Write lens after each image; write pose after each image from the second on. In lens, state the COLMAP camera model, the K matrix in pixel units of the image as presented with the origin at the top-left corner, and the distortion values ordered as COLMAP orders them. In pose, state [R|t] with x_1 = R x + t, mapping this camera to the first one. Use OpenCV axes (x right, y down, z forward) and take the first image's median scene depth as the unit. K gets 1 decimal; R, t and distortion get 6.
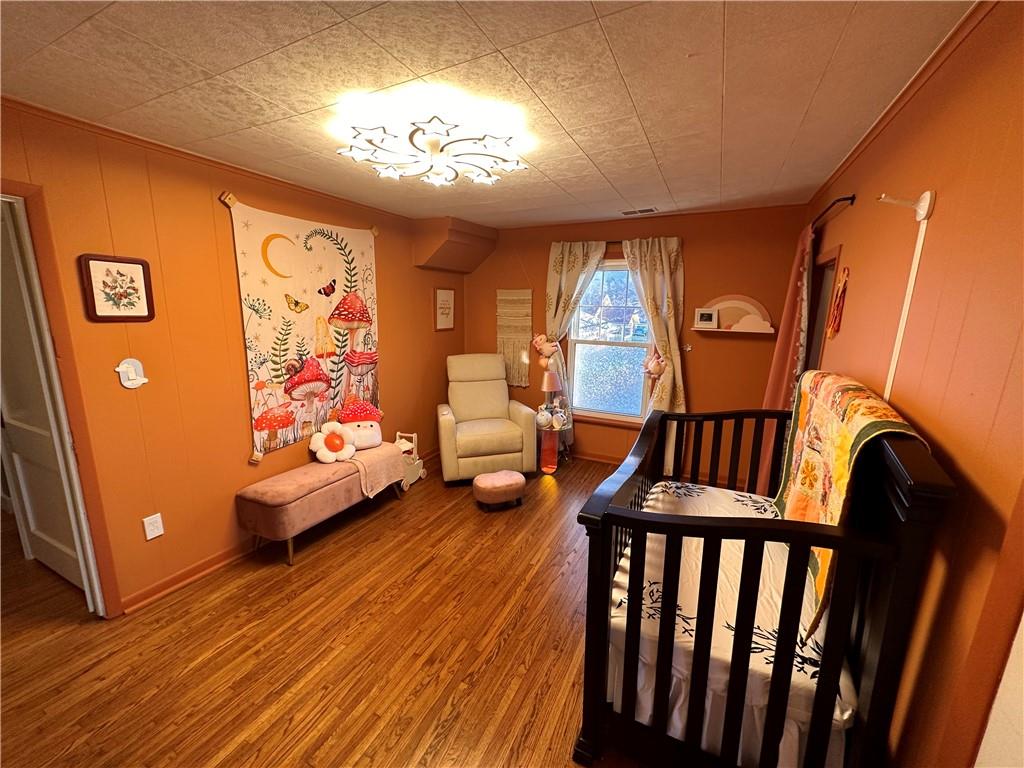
lens RADIAL K [[403.9, 0, 513.1], [0, 403.9, 384.0], [0, 0, 1]] dist [-0.001939, 0.000155]
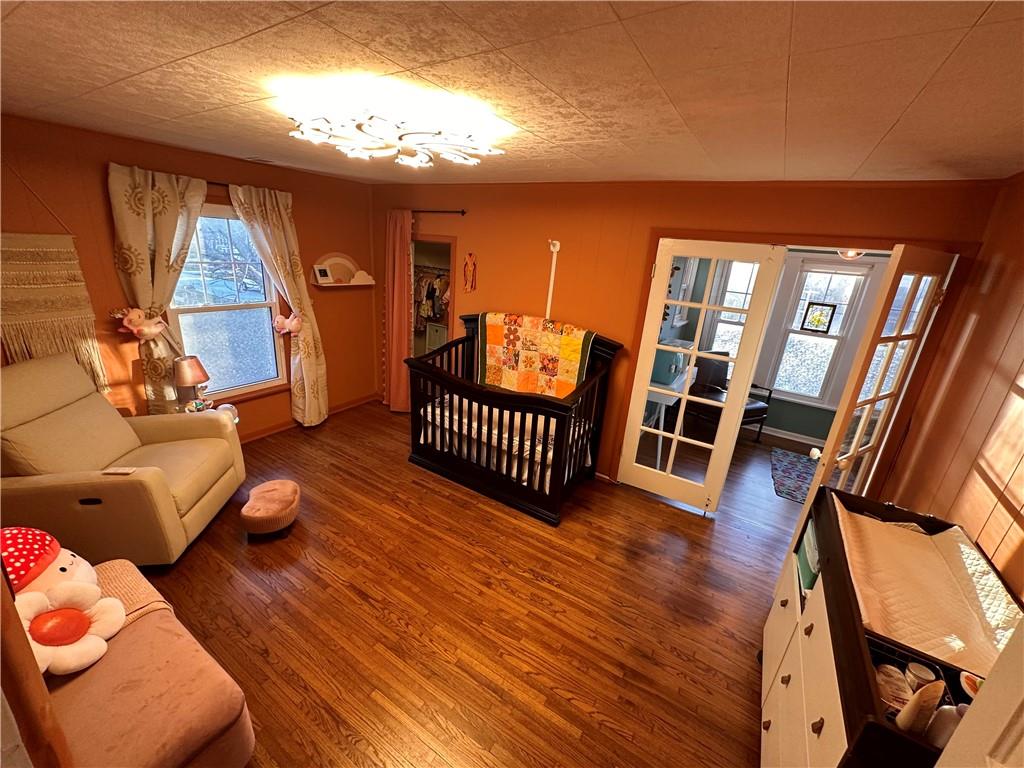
lens RADIAL K [[403.9, 0, 513.0], [0, 403.9, 384.5], [0, 0, 1]] dist [-0.001939, 0.000155]
pose [[0.099863, -0.325011, 0.940423, -1.155132], [0.122426, 0.941979, 0.312549, -0.297366], [-0.987441, 0.083920, 0.133859, 0.665117]]
